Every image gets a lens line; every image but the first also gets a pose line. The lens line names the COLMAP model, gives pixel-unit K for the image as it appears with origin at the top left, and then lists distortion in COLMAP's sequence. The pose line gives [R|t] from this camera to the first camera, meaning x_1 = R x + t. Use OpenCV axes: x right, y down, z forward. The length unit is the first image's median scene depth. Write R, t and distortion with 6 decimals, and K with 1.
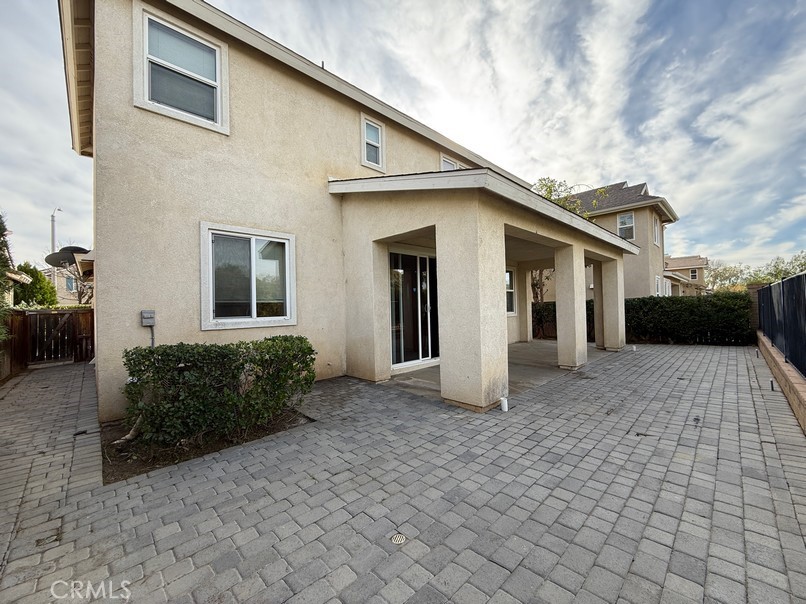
lens RADIAL K [[322.2, 0, 400.4], [0, 322.2, 301.6], [0, 0, 1]] dist [0.000891, -0.000252]
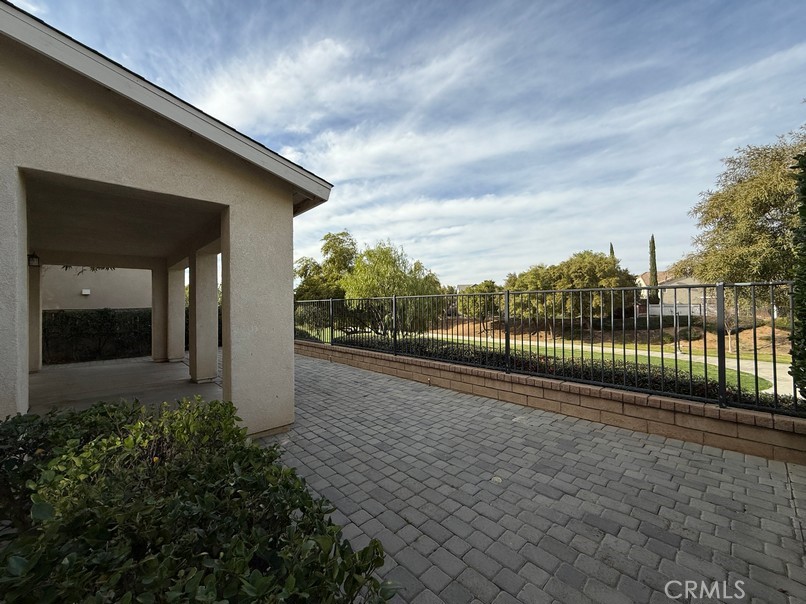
lens RADIAL K [[322.2, 0, 400.4], [0, 322.2, 303.8], [0, 0, 1]] dist [0.000891, -0.000252]
pose [[0.012376, 0.030136, 0.999469, -0.944790], [-0.006837, 0.999525, -0.030053, 0.008349], [-0.999900, -0.006461, 0.012576, 0.923326]]
